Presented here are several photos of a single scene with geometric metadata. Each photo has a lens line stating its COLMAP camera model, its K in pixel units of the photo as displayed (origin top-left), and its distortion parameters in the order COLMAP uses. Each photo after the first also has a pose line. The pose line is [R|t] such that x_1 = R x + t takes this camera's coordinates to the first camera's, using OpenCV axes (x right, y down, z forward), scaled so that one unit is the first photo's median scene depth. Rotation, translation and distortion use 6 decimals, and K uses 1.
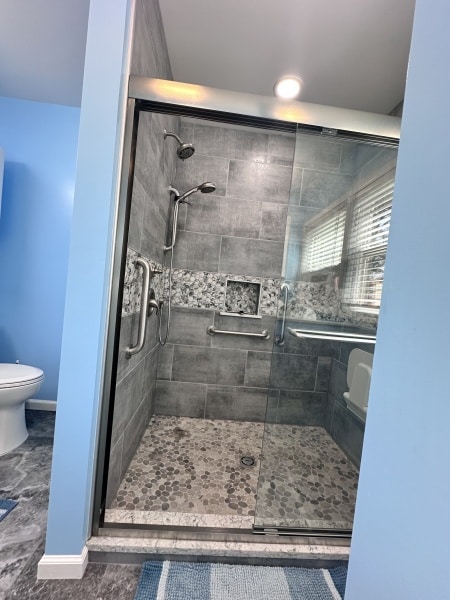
lens RADIAL K [[239.2, 0, 224.9], [0, 239.2, 300.3], [0, 0, 1]] dist [-0.001223, 0.000784]
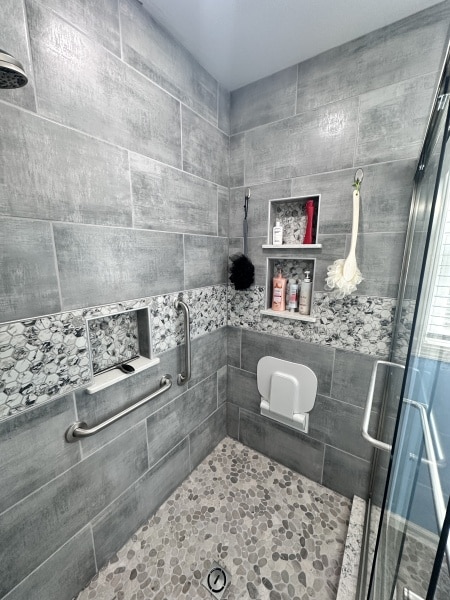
lens RADIAL K [[239.2, 0, 225.4], [0, 239.2, 300.0], [0, 0, 1]] dist [-0.001223, 0.000784]
pose [[0.613354, -0.245783, 0.750591, -0.167911], [0.077202, 0.964453, 0.252726, -0.224174], [-0.786026, -0.097064, 0.610526, 0.513504]]
